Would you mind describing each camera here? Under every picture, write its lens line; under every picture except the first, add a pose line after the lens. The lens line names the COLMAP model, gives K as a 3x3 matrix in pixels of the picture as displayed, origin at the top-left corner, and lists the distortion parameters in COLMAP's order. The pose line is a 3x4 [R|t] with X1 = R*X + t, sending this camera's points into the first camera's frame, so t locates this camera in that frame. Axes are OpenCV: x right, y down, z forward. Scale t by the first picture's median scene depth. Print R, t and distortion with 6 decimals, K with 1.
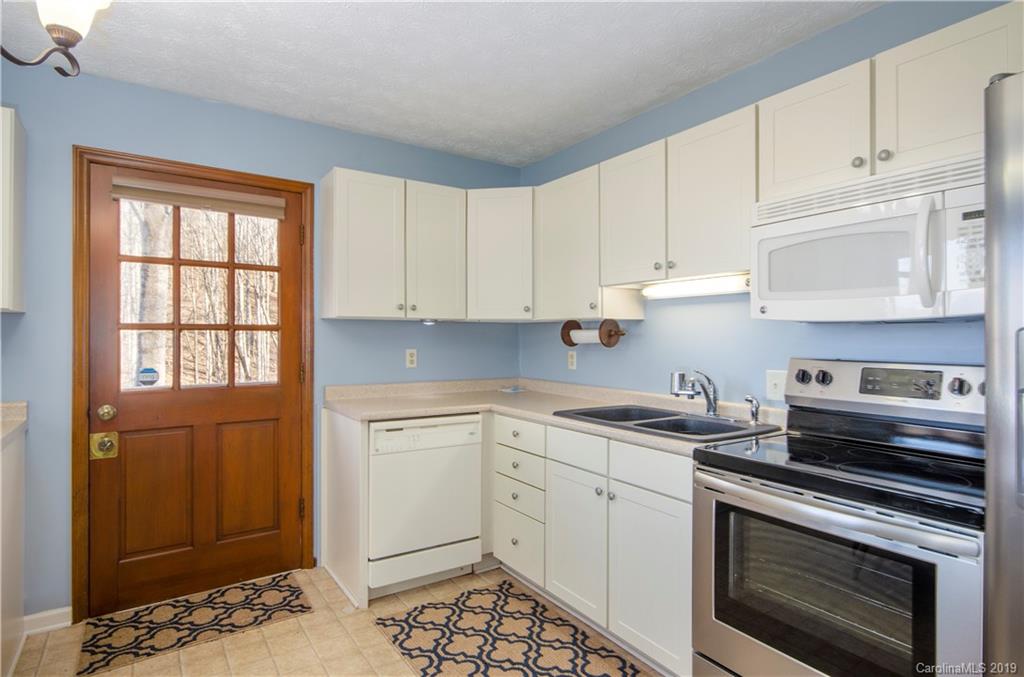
lens RADIAL K [[492.1, 0, 513.3], [0, 492.1, 335.3], [0, 0, 1]] dist [0.001393, -0.000606]
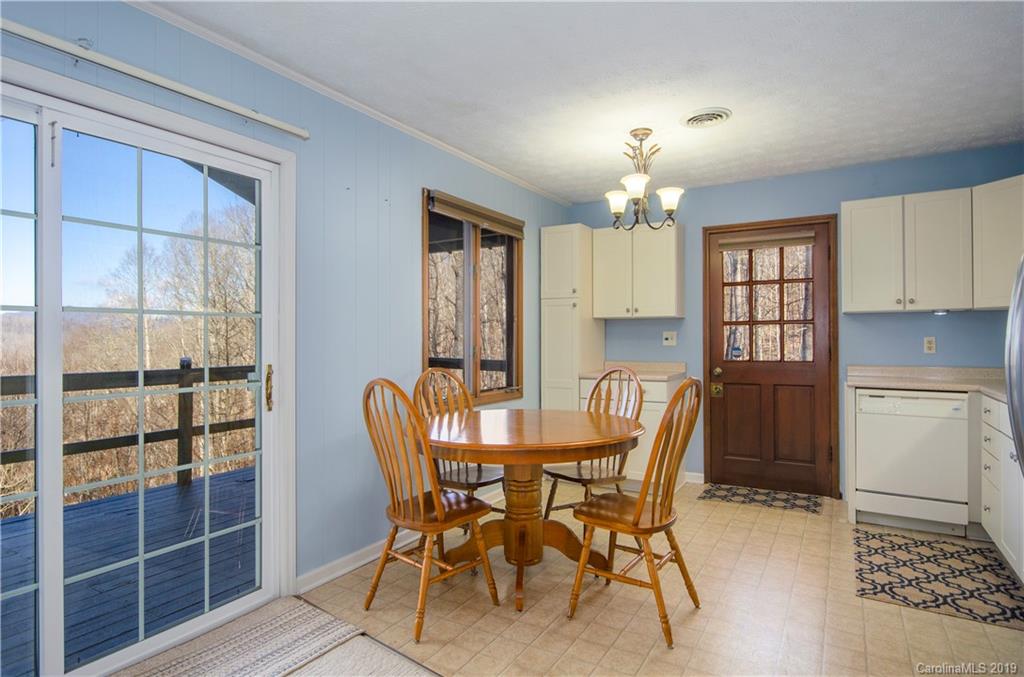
lens RADIAL K [[492.1, 0, 513.3], [0, 492.1, 335.3], [0, 0, 1]] dist [0.001393, -0.000606]
pose [[0.361745, -0.005544, -0.932261, 0.568551], [0.006744, 0.999972, -0.003330, 0.024844], [0.932253, -0.005083, 0.361772, -0.337858]]
